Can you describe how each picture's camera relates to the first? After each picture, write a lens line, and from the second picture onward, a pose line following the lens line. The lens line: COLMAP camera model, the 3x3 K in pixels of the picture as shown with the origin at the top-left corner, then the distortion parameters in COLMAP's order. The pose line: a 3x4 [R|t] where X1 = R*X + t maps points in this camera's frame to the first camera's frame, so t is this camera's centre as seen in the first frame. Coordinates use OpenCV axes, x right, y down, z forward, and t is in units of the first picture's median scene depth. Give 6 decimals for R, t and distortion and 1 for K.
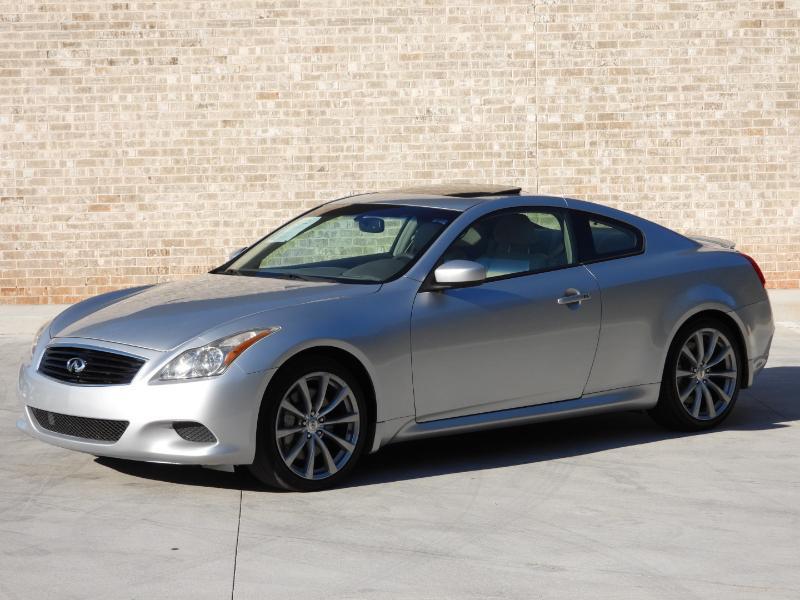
lens RADIAL K [[2438.0, 0, 400.0], [0, 2438.0, 300.0], [0, 0, 1]] dist [0.051303, 0.316386]
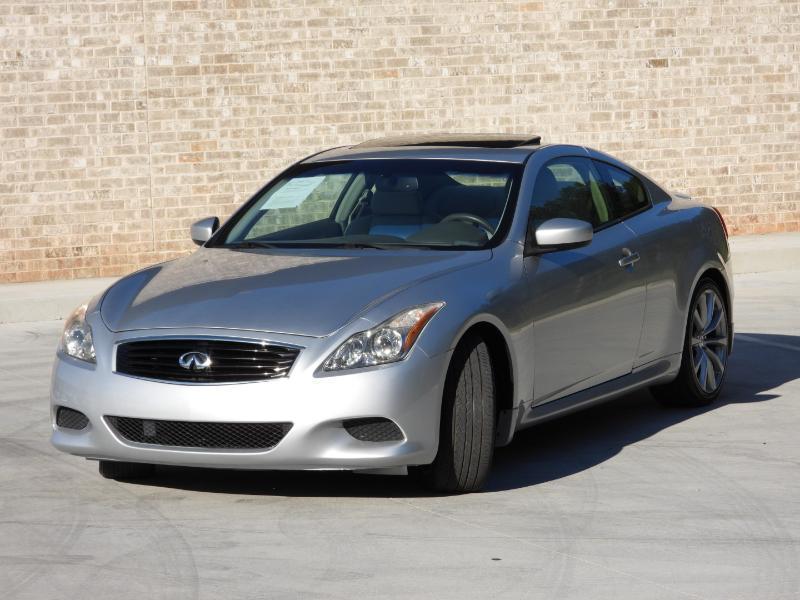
lens RADIAL K [[3053.2, 0, 400.0], [0, 3053.2, 300.0], [0, 0, 1]] dist [0.133613, -1.480960]
pose [[0.925410, -0.045832, 0.376185, -0.258920], [0.044938, 0.998927, 0.011157, -0.001343], [-0.376292, 0.006580, 0.926478, 0.007402]]
